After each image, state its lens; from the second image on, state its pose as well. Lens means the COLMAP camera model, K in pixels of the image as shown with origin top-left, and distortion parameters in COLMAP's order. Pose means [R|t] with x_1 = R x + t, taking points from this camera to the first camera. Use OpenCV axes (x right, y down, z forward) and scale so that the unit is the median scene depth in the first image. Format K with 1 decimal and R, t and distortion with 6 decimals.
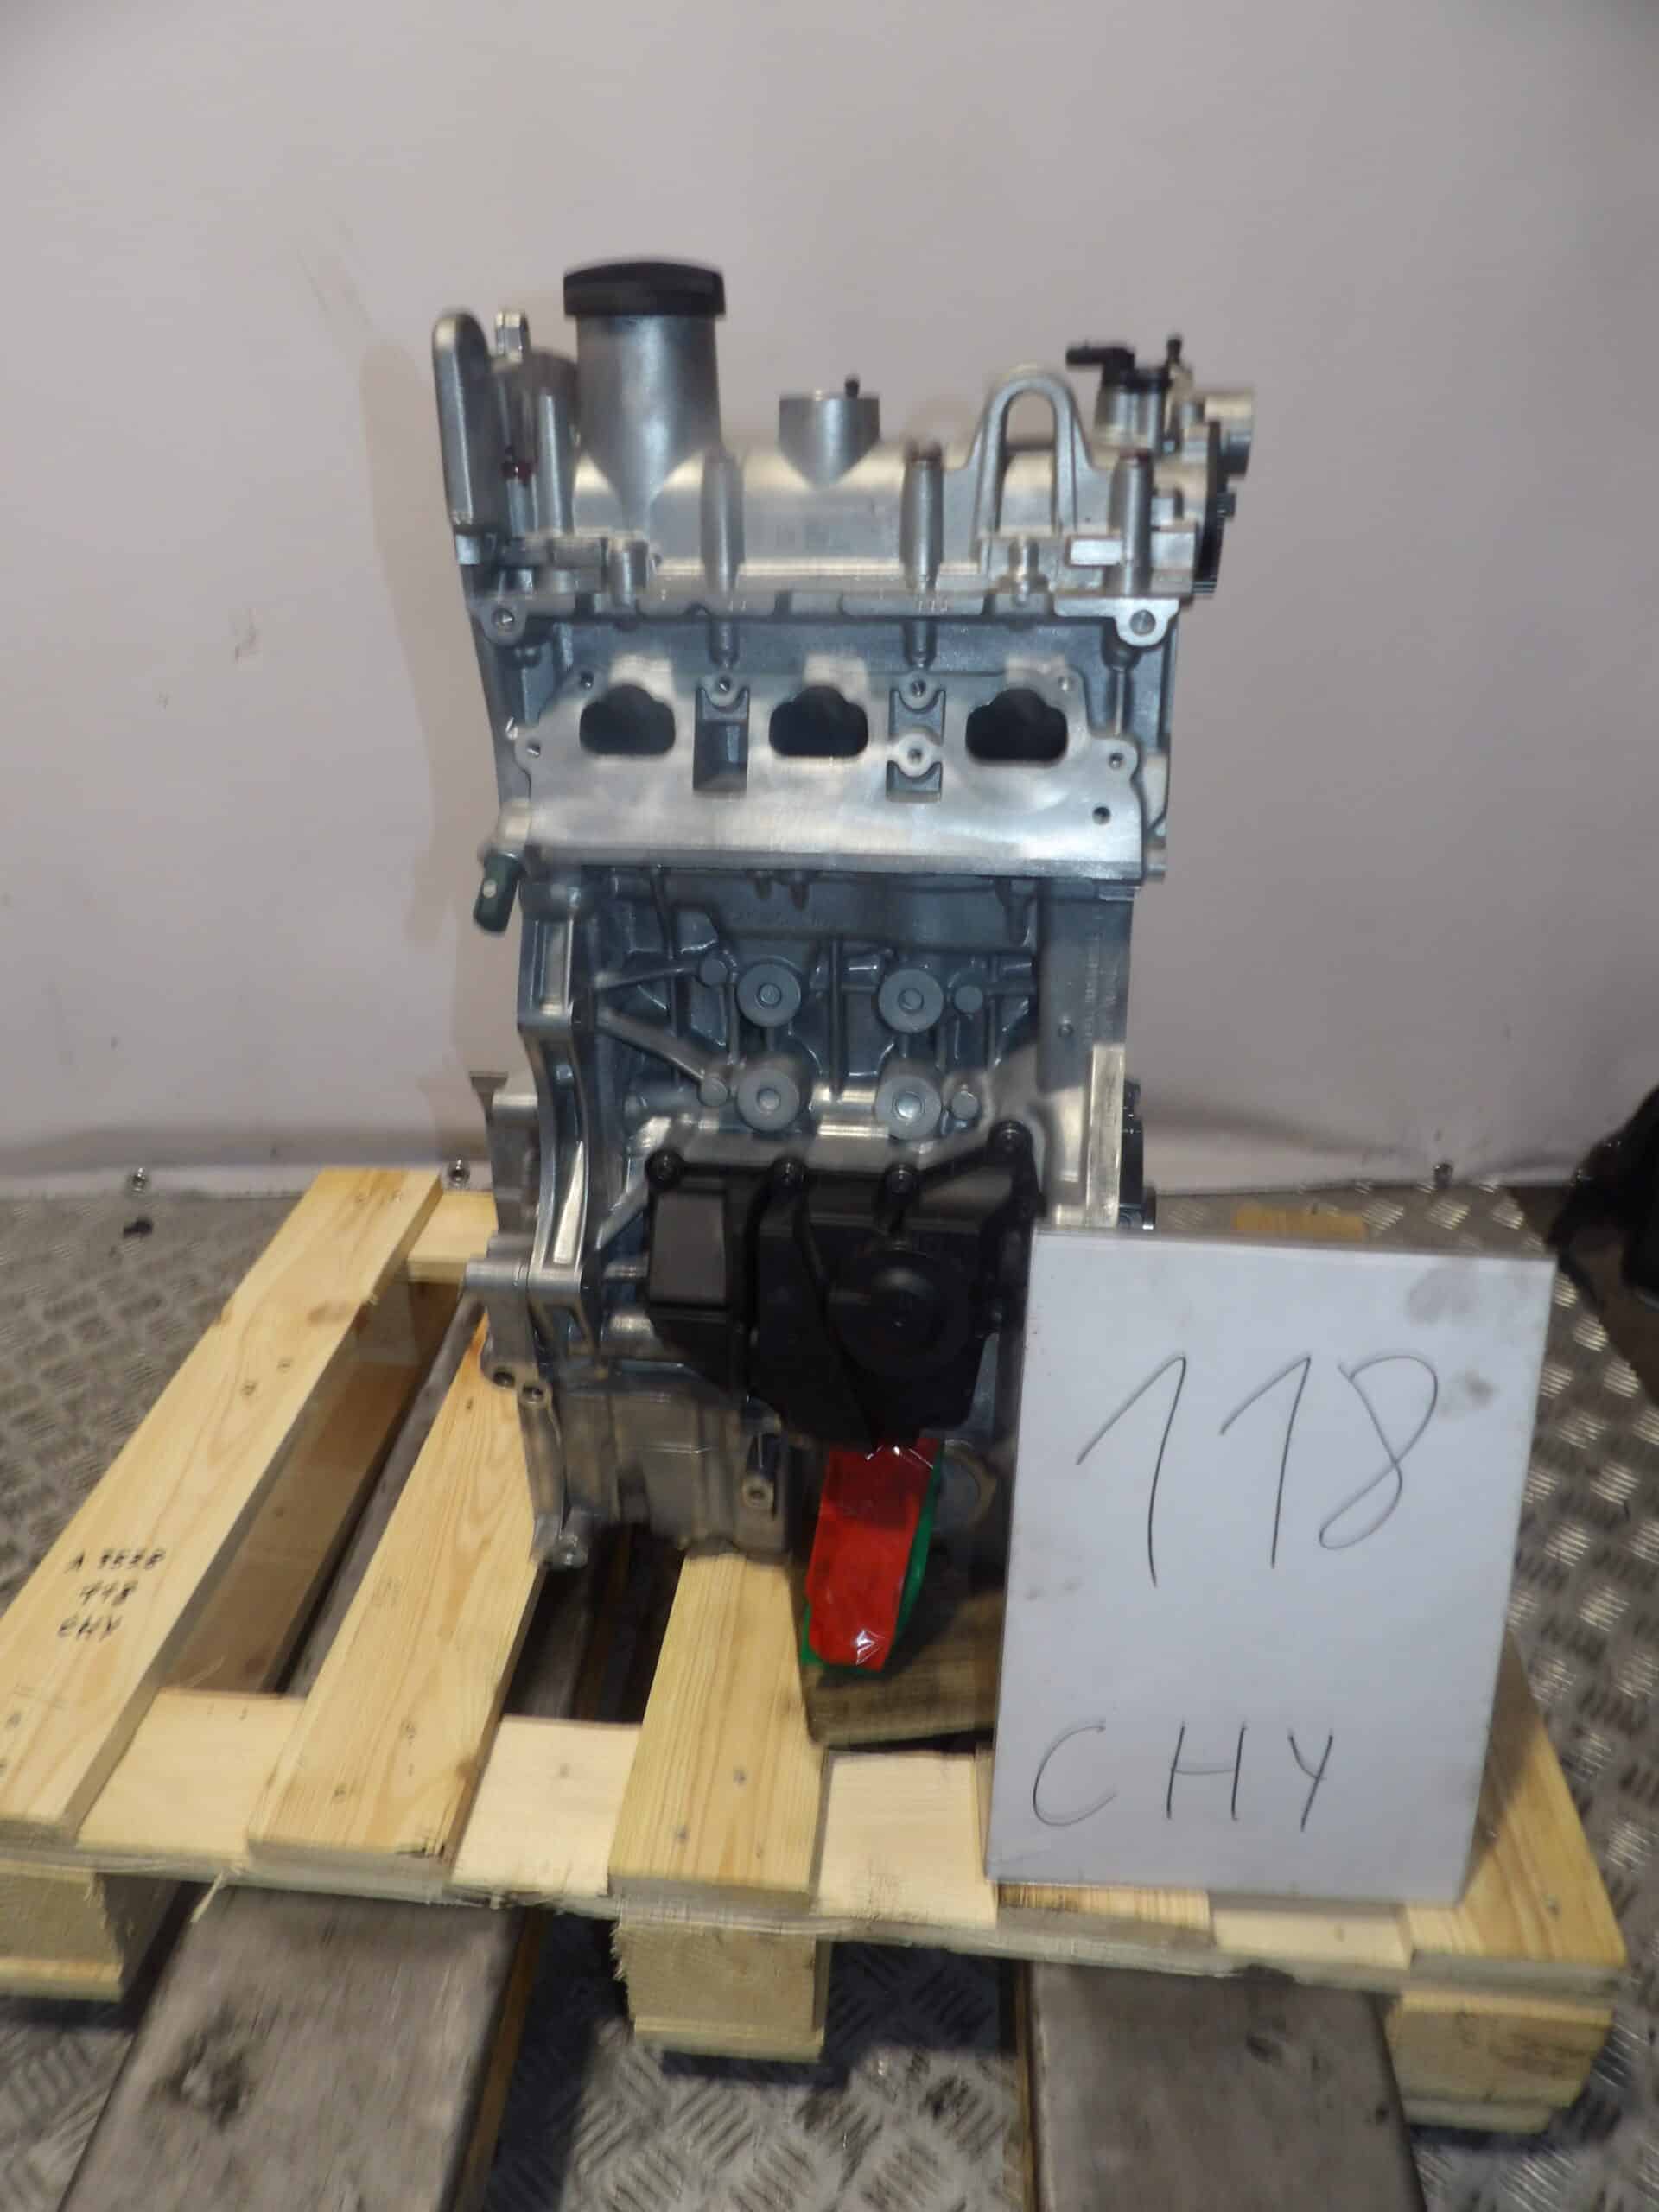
lens RADIAL K [[1539.8, 0, 829.5], [0, 1539.8, 1106.0], [0, 0, 1]] dist [0.079858, 0.000834]
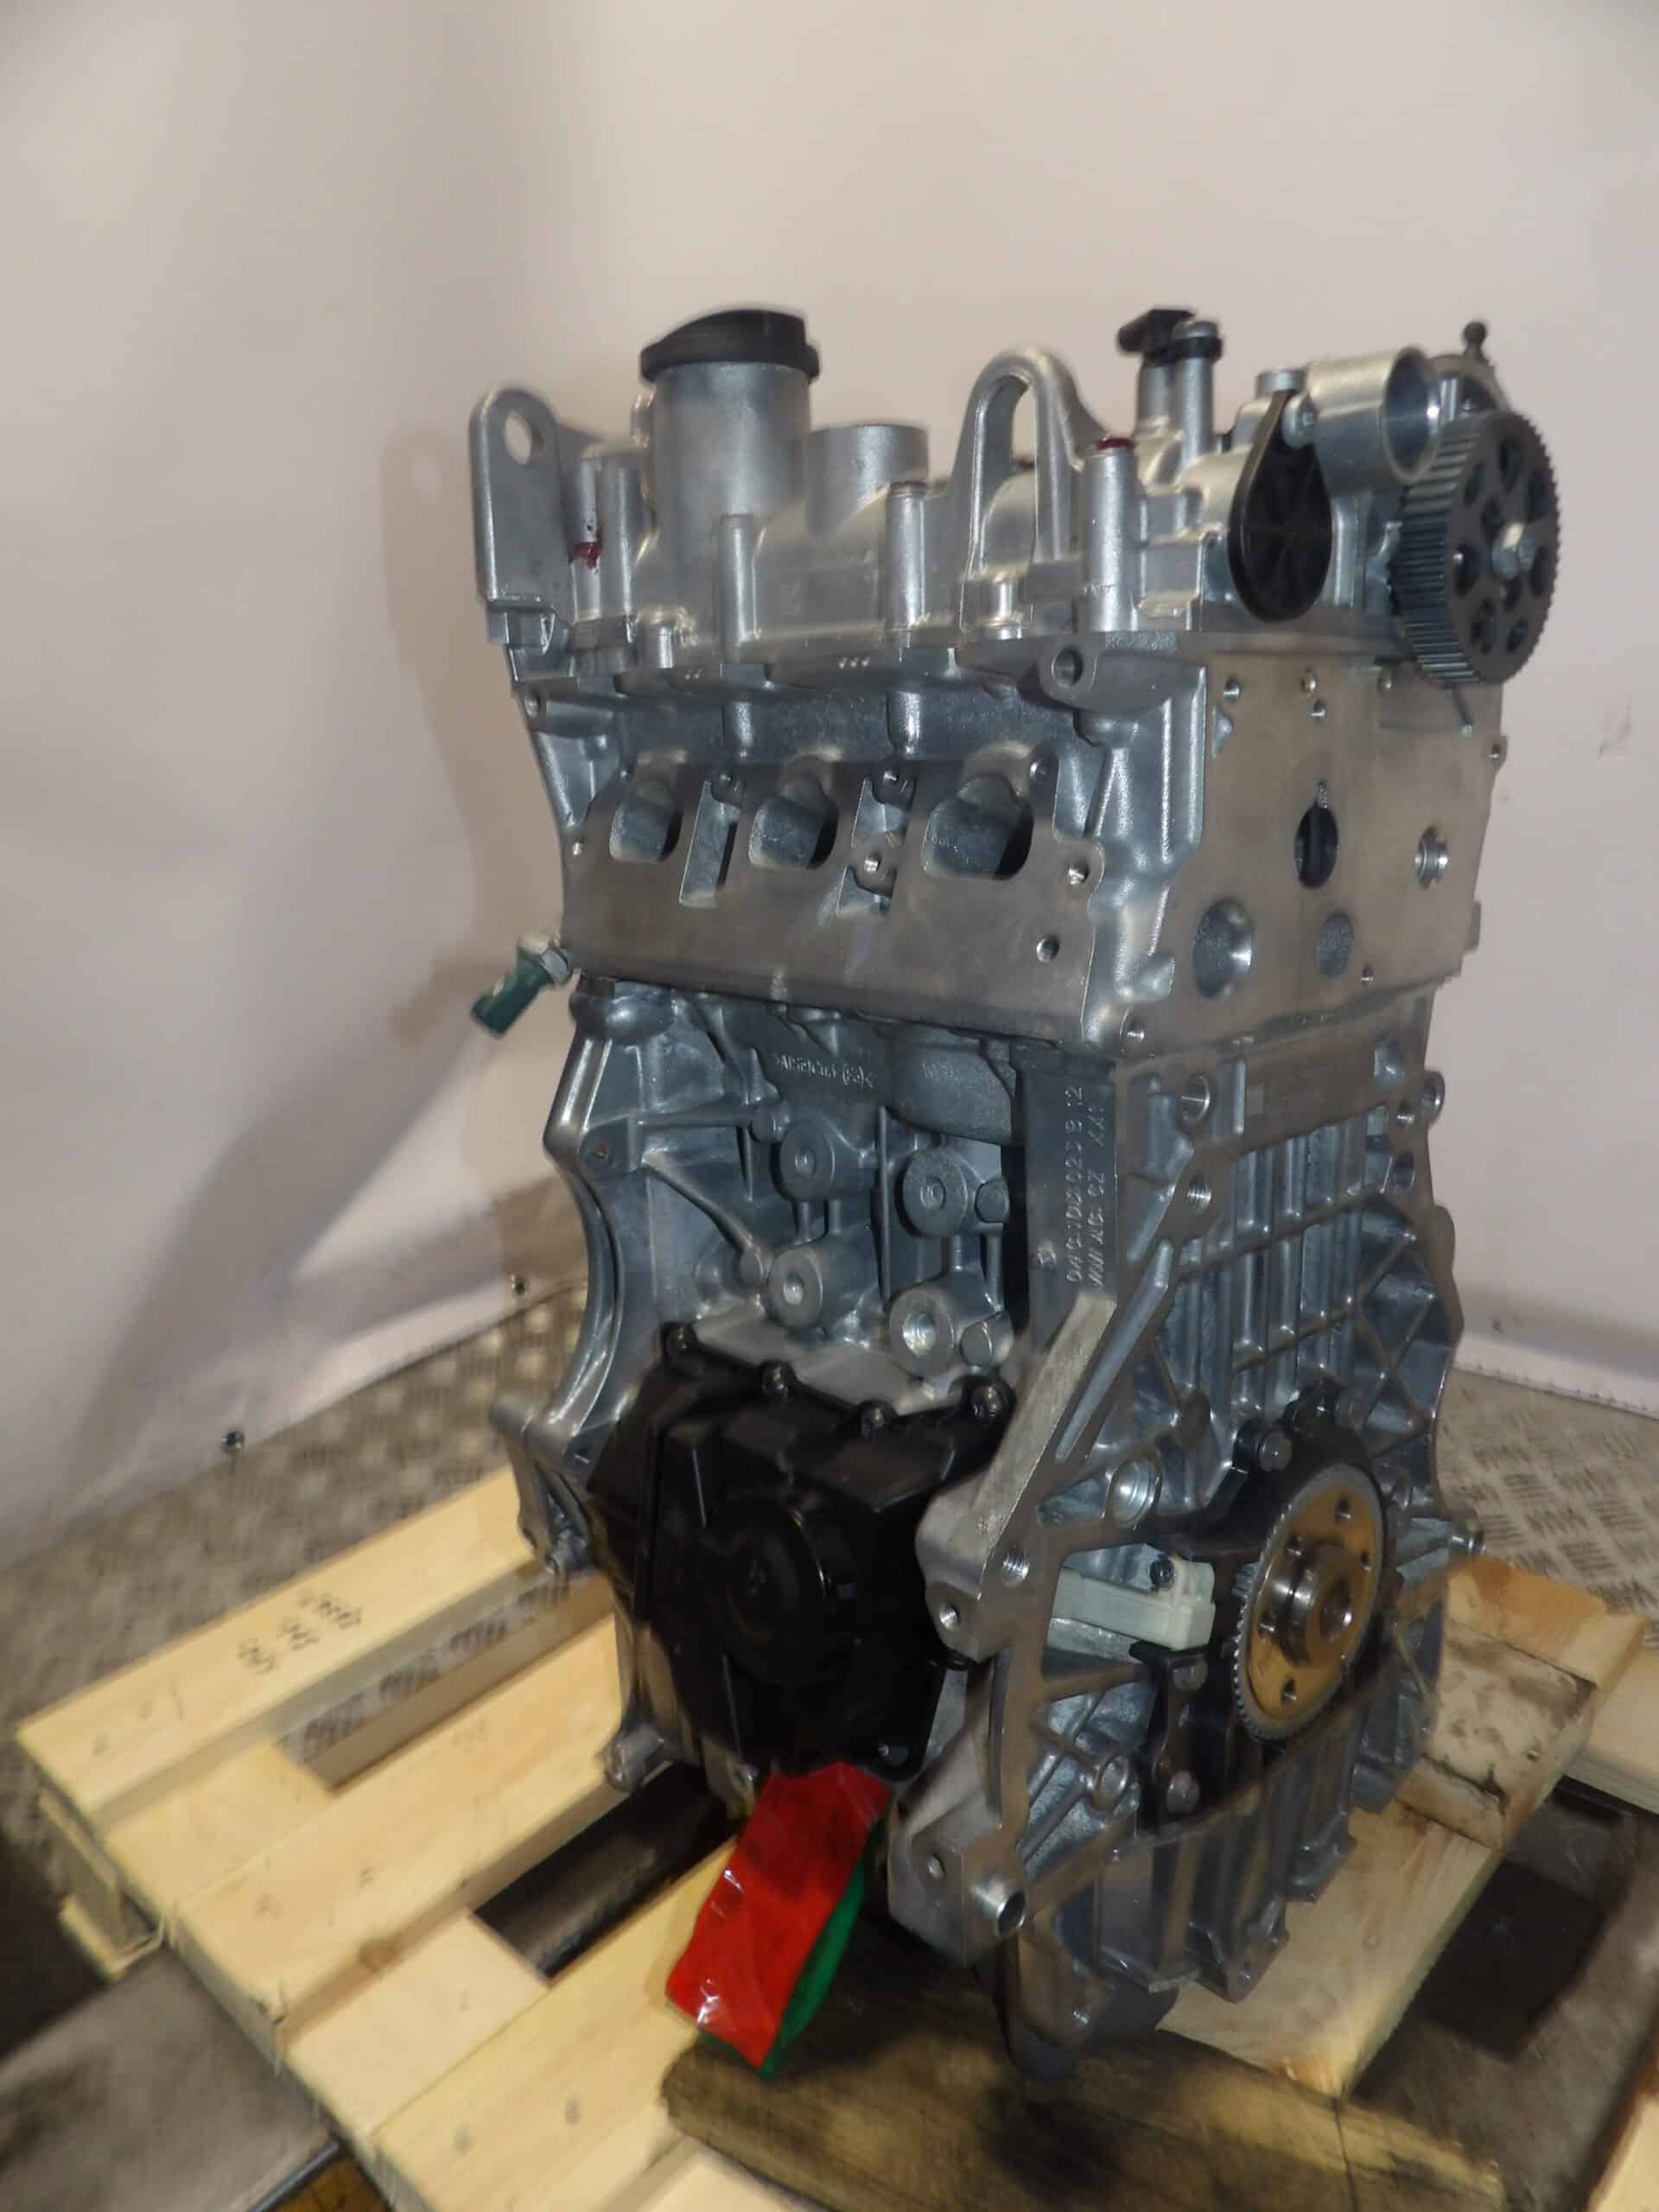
lens RADIAL K [[1554.9, 0, 829.5], [0, 1554.9, 1106.0], [0, 0, 1]] dist [-0.002247, -0.000033]
pose [[0.810816, 0.131560, -0.570324, 0.434266], [-0.195250, 0.979392, -0.051659, -0.059451], [0.551775, 0.153242, 0.819793, 0.341478]]
